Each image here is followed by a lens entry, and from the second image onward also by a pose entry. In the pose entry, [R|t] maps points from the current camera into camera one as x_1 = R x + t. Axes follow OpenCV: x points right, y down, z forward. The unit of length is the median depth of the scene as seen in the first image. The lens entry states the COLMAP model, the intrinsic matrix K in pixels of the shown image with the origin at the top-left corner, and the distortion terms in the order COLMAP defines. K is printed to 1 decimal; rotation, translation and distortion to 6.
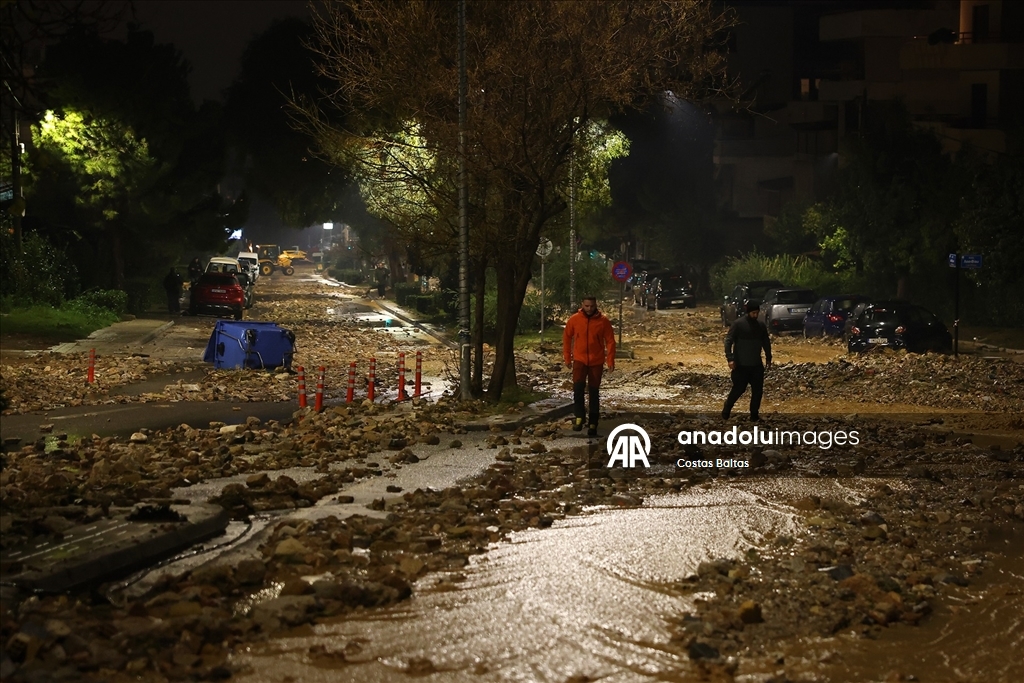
lens RADIAL K [[4072.9, 0, 509.6], [0, 4072.9, 343.0], [0, 0, 1]] dist [0.243845, 0.000000]
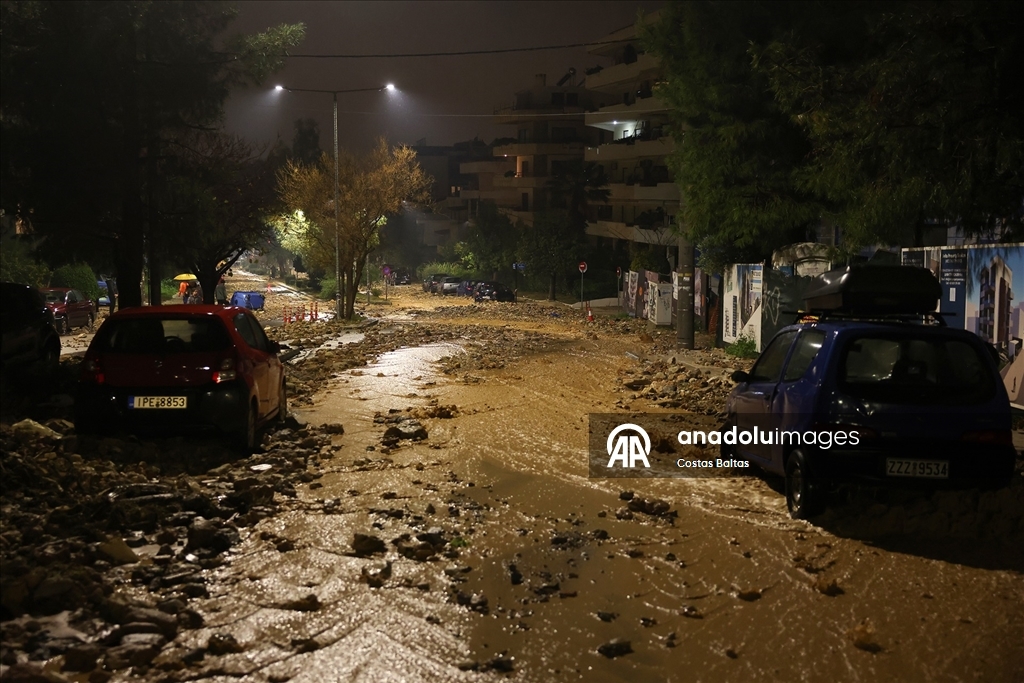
lens RADIAL K [[4072.9, 0, 512.2], [0, 4072.9, 341.8], [0, 0, 1]] dist [0.243845, 0.000000]
pose [[0.994937, -0.008905, 0.100105, -0.146708], [0.008044, 0.999927, 0.009000, 0.004453], [-0.100178, -0.008149, 0.994936, -1.516007]]
